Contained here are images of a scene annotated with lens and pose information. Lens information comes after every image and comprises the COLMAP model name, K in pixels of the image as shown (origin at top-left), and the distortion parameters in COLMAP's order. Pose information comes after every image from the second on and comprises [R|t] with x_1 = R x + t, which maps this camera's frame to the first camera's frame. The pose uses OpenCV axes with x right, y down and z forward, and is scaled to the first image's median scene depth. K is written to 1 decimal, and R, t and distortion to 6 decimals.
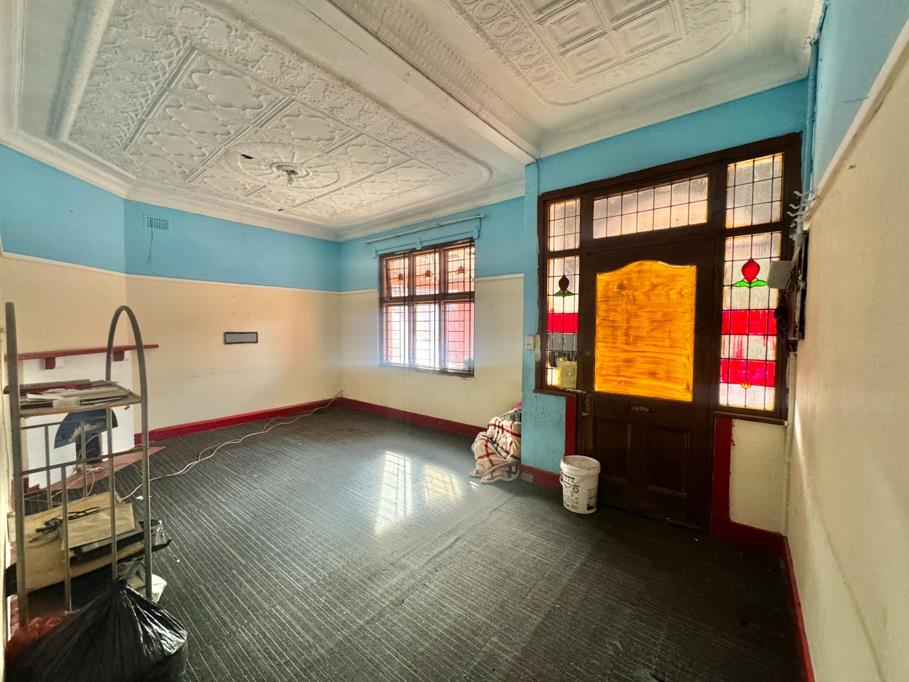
lens RADIAL K [[364.7, 0, 454.2], [0, 364.7, 337.9], [0, 0, 1]] dist [0.011928, 0.001580]
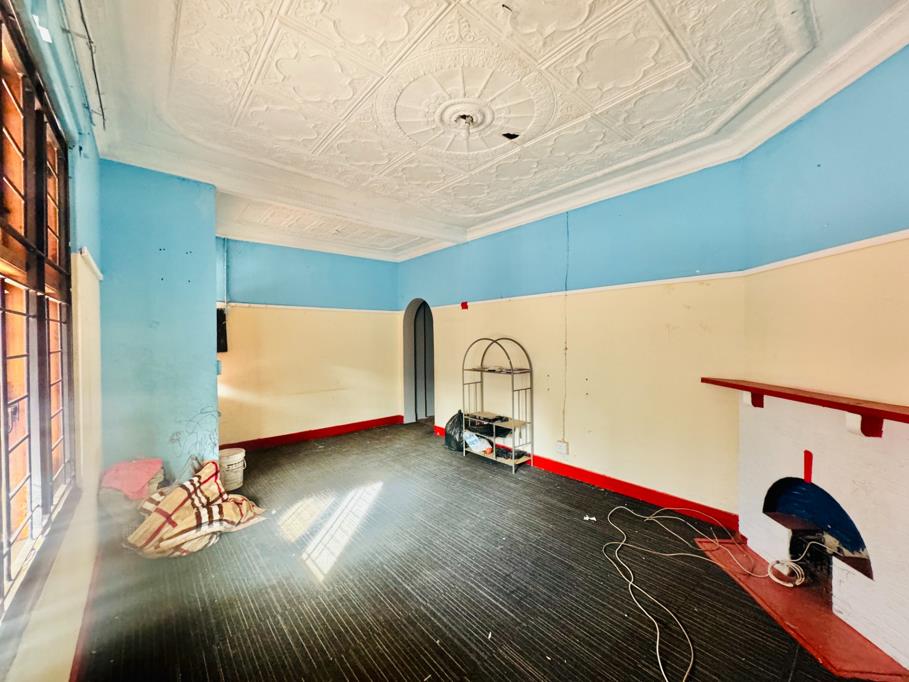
lens RADIAL K [[364.7, 0, 453.9], [0, 364.7, 340.8], [0, 0, 1]] dist [0.011928, 0.001580]
pose [[-0.983633, 0.002120, 0.180173, -0.581576], [0.009698, 0.999104, 0.041191, -0.091564], [-0.179924, 0.042264, -0.982772, 1.799128]]
